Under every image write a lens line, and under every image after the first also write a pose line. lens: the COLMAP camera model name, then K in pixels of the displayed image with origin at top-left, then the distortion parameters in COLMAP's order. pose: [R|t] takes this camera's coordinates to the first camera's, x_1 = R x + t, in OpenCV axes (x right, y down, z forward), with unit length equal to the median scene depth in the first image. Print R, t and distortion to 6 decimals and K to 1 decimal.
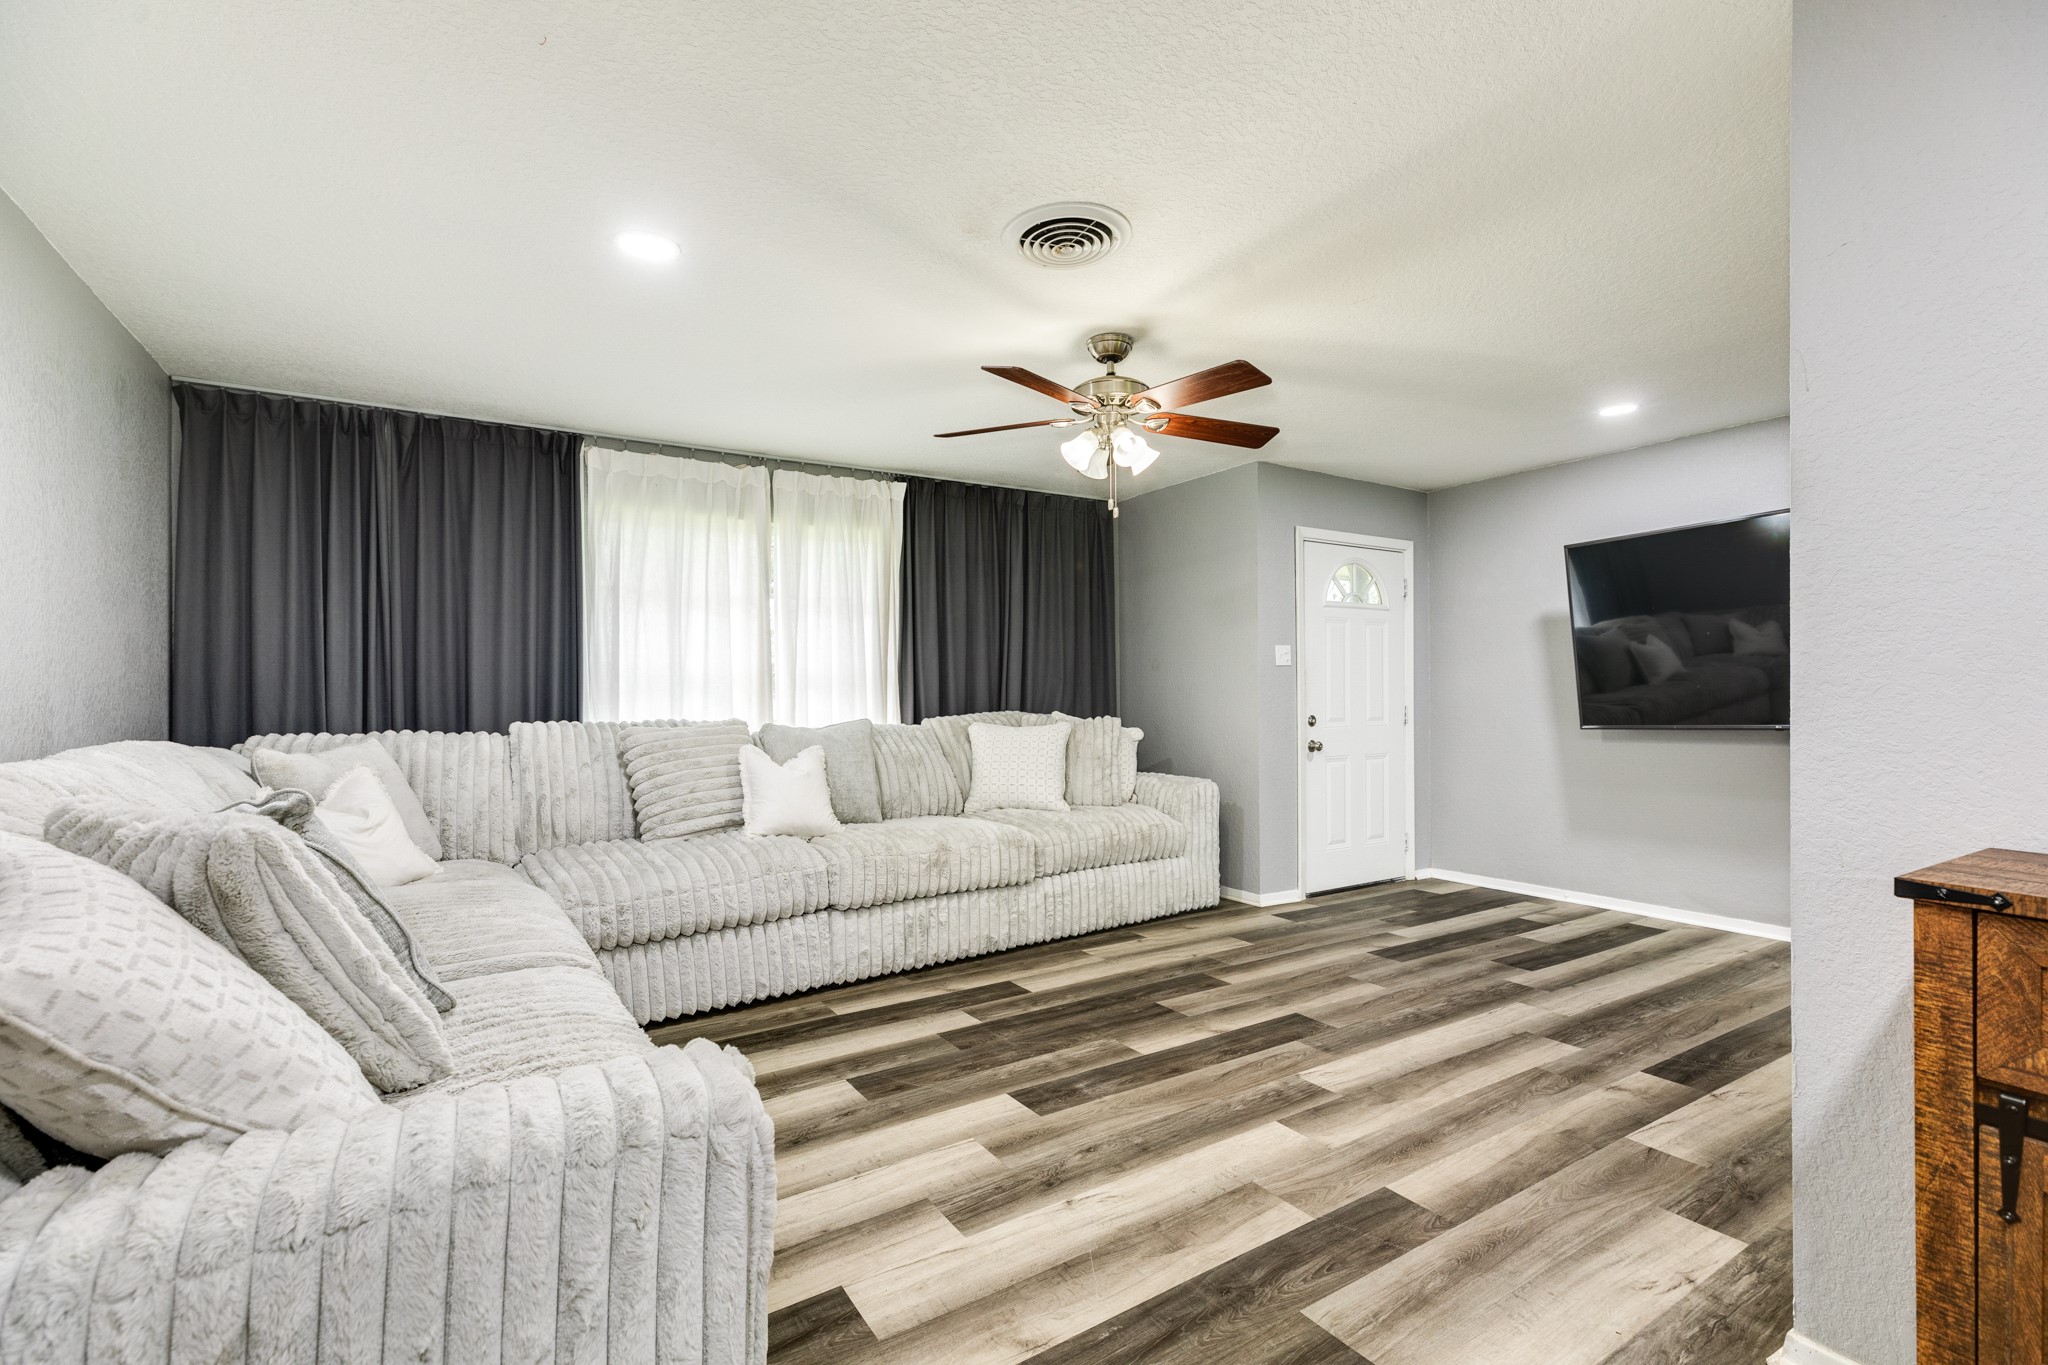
lens RADIAL K [[917.4, 0, 1020.7], [0, 917.4, 686.0], [0, 0, 1]] dist [-0.000726, -0.000320]
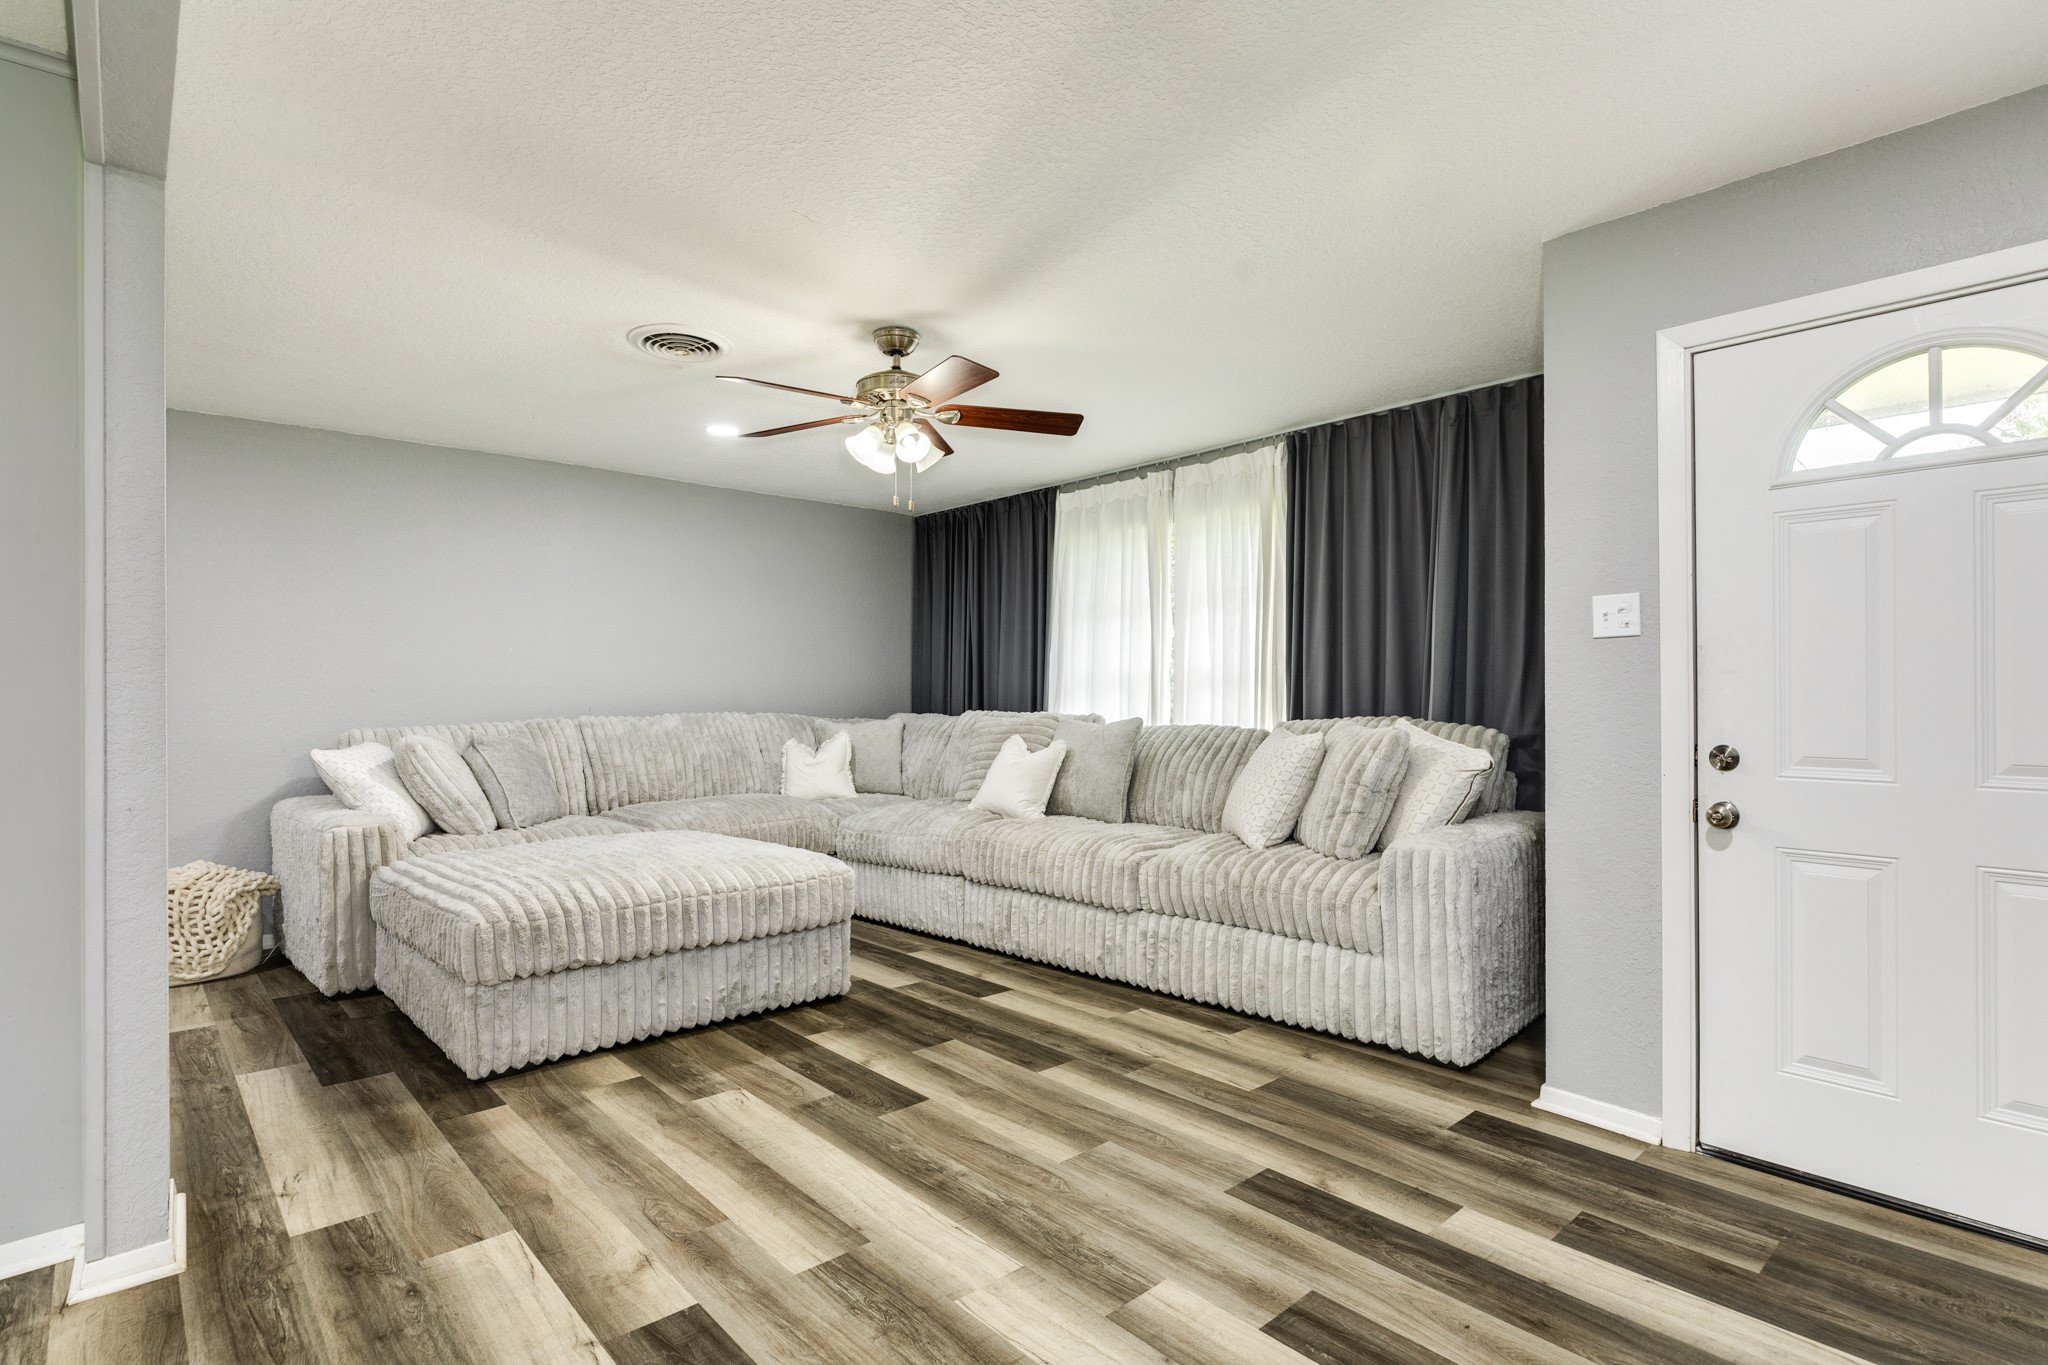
lens RADIAL K [[1028.6, 0, 1023.0], [0, 1028.6, 688.0], [0, 0, 1]] dist [0.000049, 0.000090]
pose [[0.162901, 0.002302, -0.986640, 1.101960], [0.010000, 0.999942, 0.003984, -0.001182], [0.986592, -0.010516, 0.162869, 0.869491]]
